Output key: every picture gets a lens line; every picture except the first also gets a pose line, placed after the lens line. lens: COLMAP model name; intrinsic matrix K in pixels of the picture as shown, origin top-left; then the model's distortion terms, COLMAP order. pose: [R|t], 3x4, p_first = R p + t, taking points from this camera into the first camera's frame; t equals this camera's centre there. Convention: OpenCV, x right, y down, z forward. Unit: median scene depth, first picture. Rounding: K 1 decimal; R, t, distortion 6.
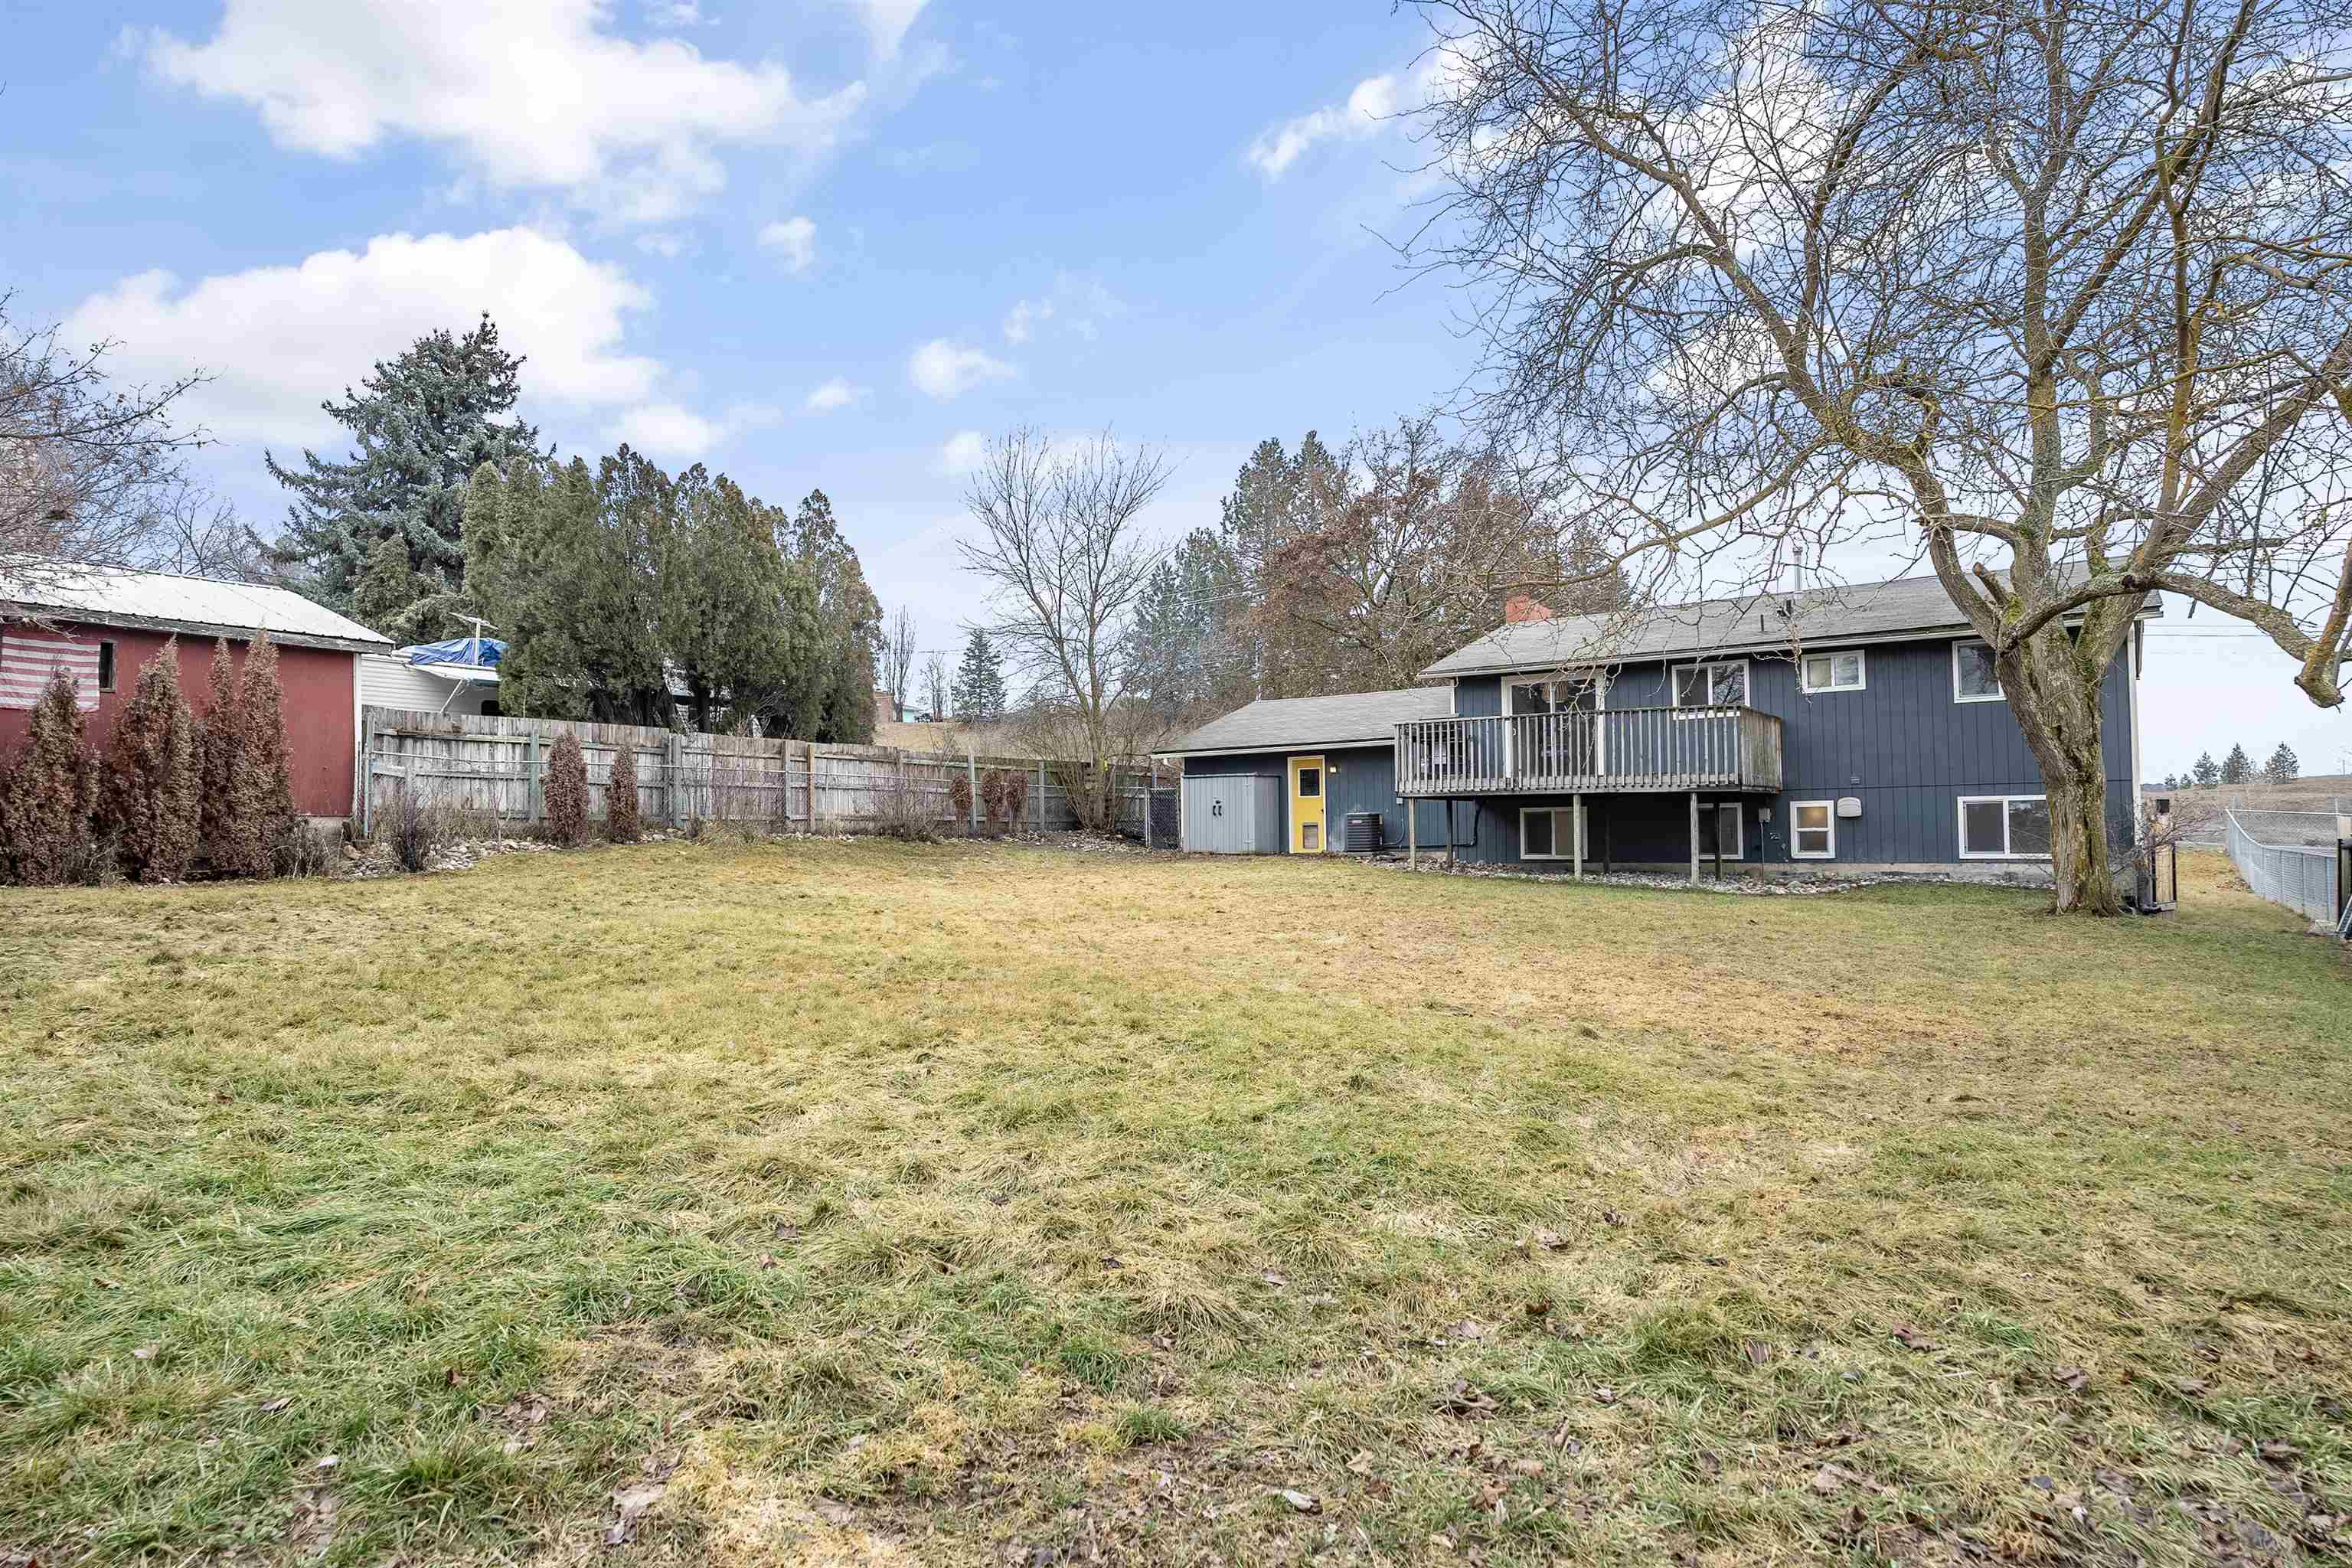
lens RADIAL K [[1290.6, 0, 1175.2], [0, 1290.6, 790.6], [0, 0, 1]] dist [0.000445, -0.000008]
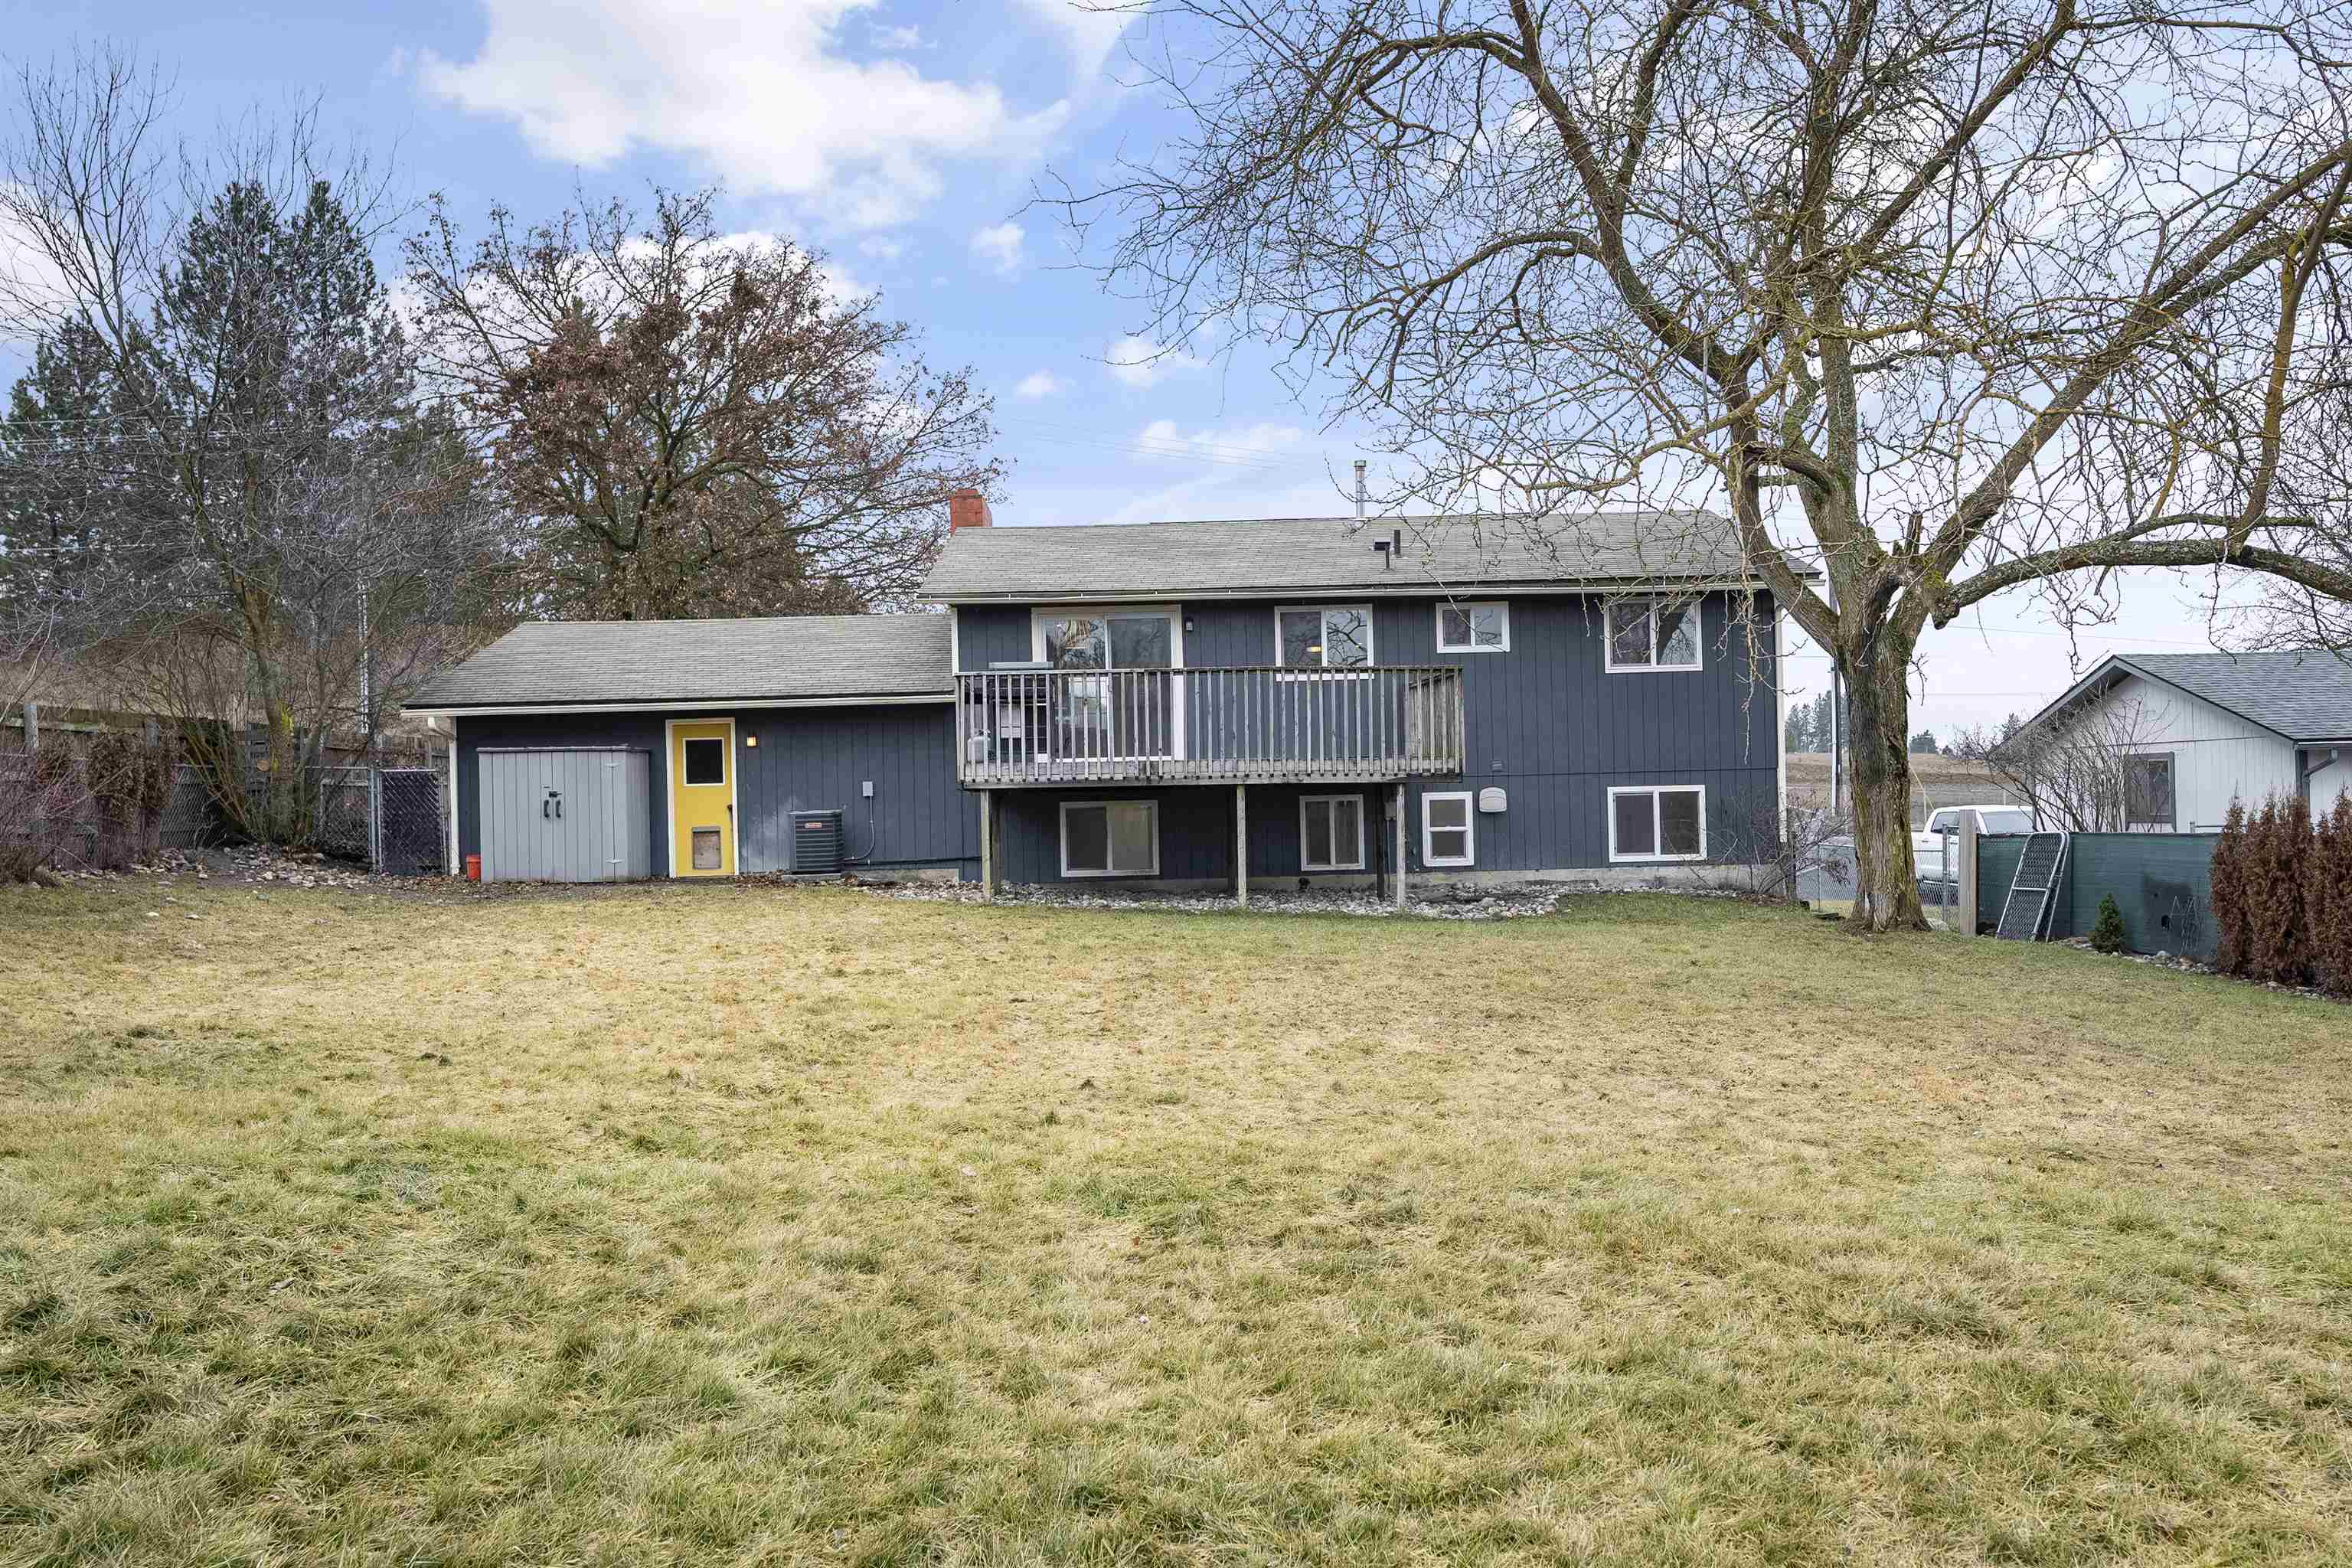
lens RADIAL K [[1810.5, 0, 1176.2], [0, 1810.5, 778.8], [0, 0, 1]] dist [0.003225, 0.000907]
pose [[0.811276, -0.001226, 0.584662, -0.247846], [-0.004889, 0.999949, 0.008880, -0.007986], [-0.584643, -0.010062, 0.811228, 0.189337]]
